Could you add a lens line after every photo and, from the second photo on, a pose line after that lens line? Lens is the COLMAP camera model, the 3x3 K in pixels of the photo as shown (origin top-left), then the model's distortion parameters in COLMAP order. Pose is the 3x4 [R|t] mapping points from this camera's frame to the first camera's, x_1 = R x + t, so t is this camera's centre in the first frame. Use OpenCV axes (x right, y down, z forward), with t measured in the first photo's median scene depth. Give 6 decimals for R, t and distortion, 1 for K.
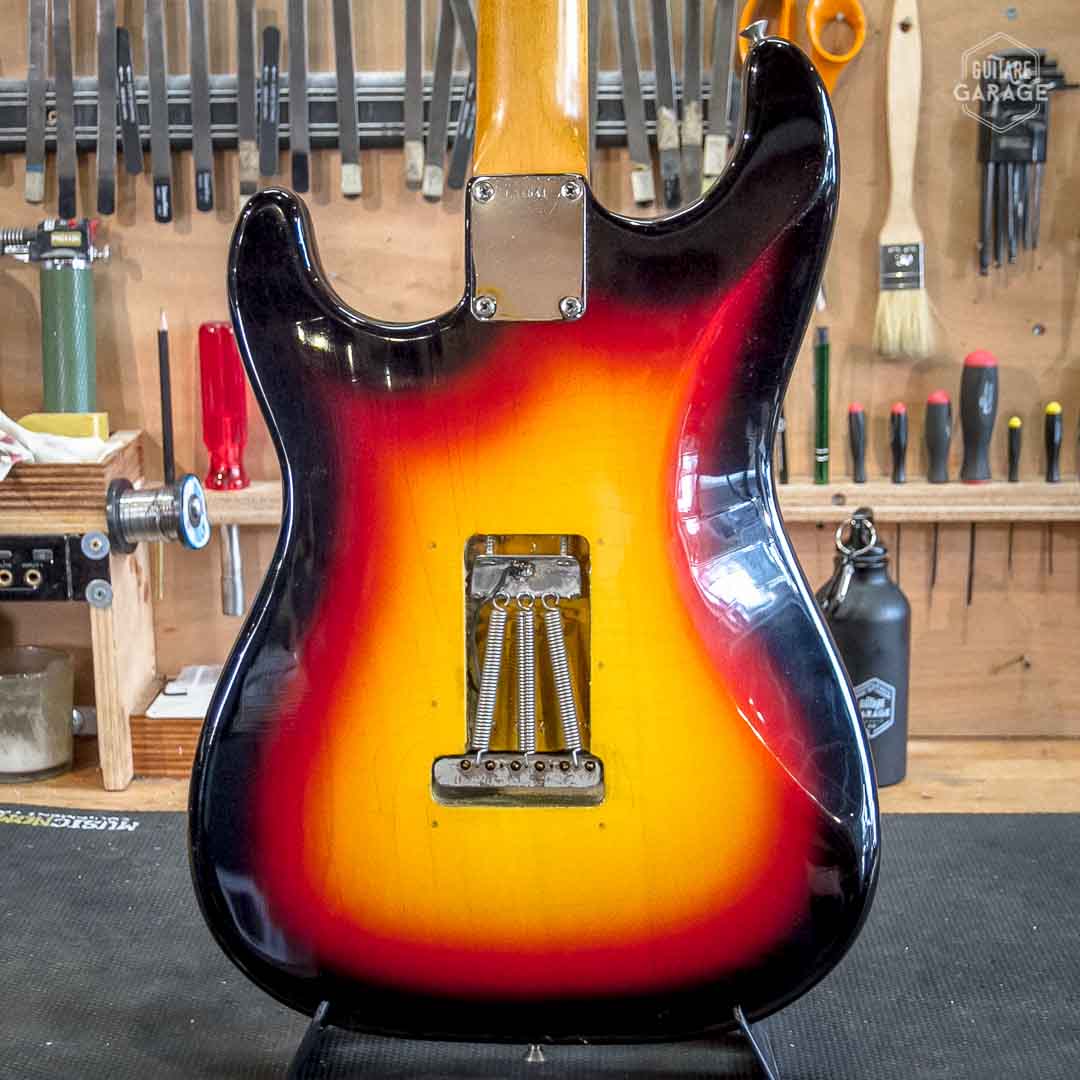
lens RADIAL K [[2318.8, 0, 528.0], [0, 2318.8, 581.7], [0, 0, 1]] dist [0.025500, 0.000000]
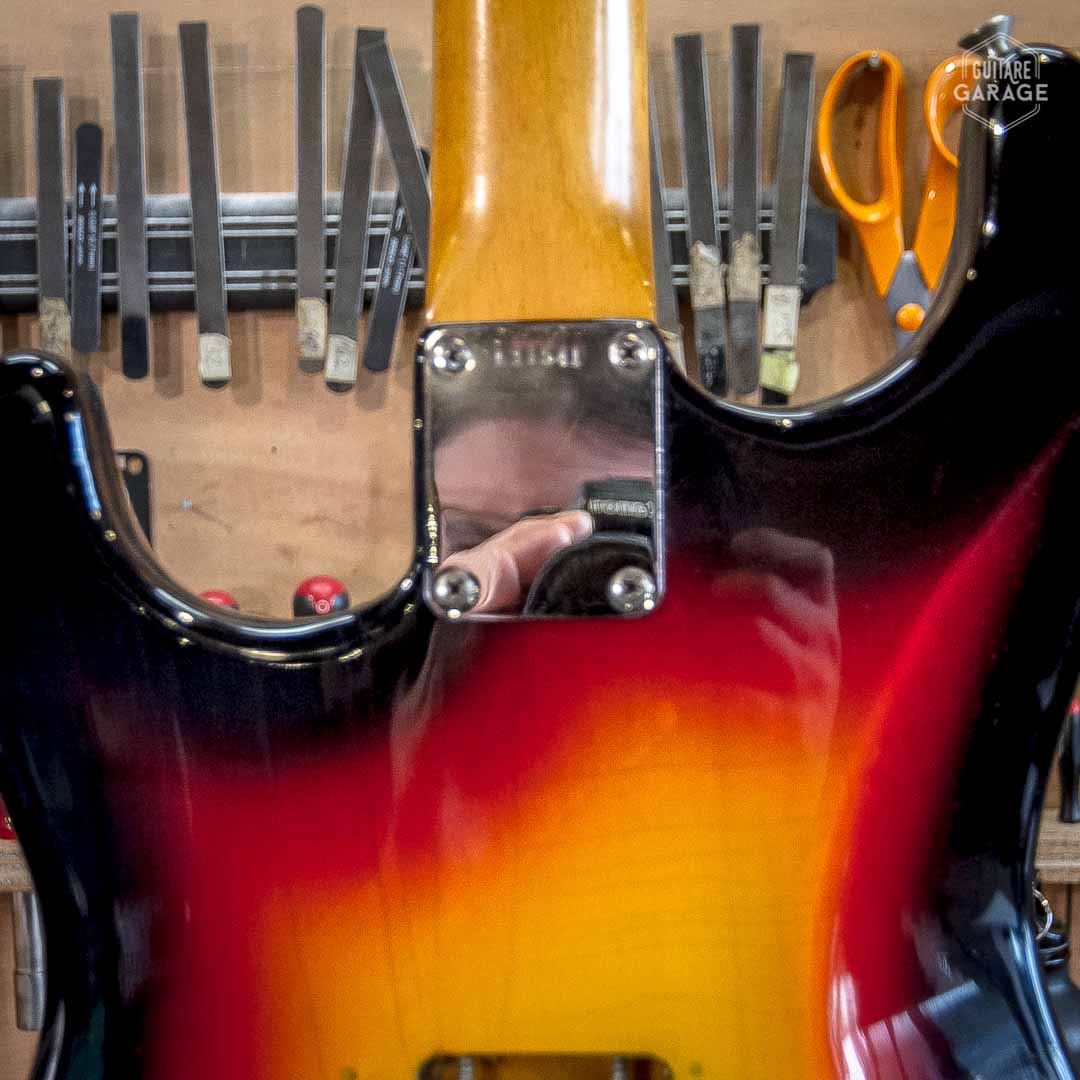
lens RADIAL K [[2444.0, 0, 460.5], [0, 2444.0, 630.4], [0, 0, 1]] dist [-0.001185, 0.000000]
pose [[0.999926, -0.006642, 0.010167, -0.015480], [0.007342, 0.997490, -0.070420, -0.050417], [-0.009674, 0.070490, 0.997466, 0.333633]]
